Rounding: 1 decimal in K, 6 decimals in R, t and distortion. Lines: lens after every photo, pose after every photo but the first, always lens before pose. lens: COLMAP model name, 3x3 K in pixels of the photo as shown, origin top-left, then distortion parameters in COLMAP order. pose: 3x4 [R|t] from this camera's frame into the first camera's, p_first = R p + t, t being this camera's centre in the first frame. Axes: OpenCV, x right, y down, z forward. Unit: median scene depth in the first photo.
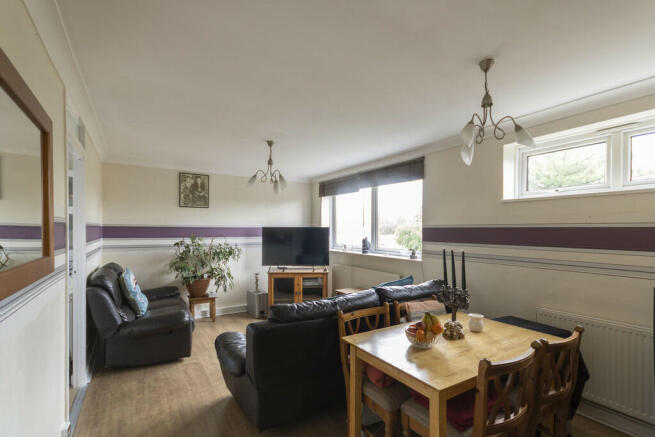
lens RADIAL K [[312.3, 0, 327.1], [0, 312.3, 230.9], [0, 0, 1]] dist [-0.000462, 0.000002]
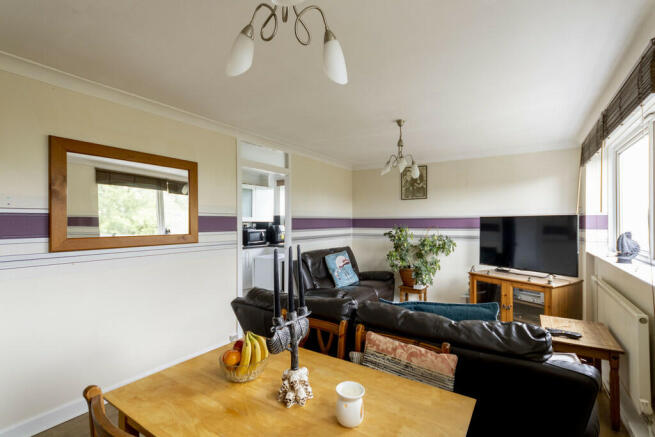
lens RADIAL K [[304.0, 0, 327.5], [0, 304.0, 218.5], [0, 0, 1]] dist [-0.000175, 0.000001]
pose [[0.412783, -0.017801, -0.910655, 0.378250], [-0.000401, 0.999805, -0.019725, 0.008537], [0.910829, 0.008507, 0.412696, 0.331116]]
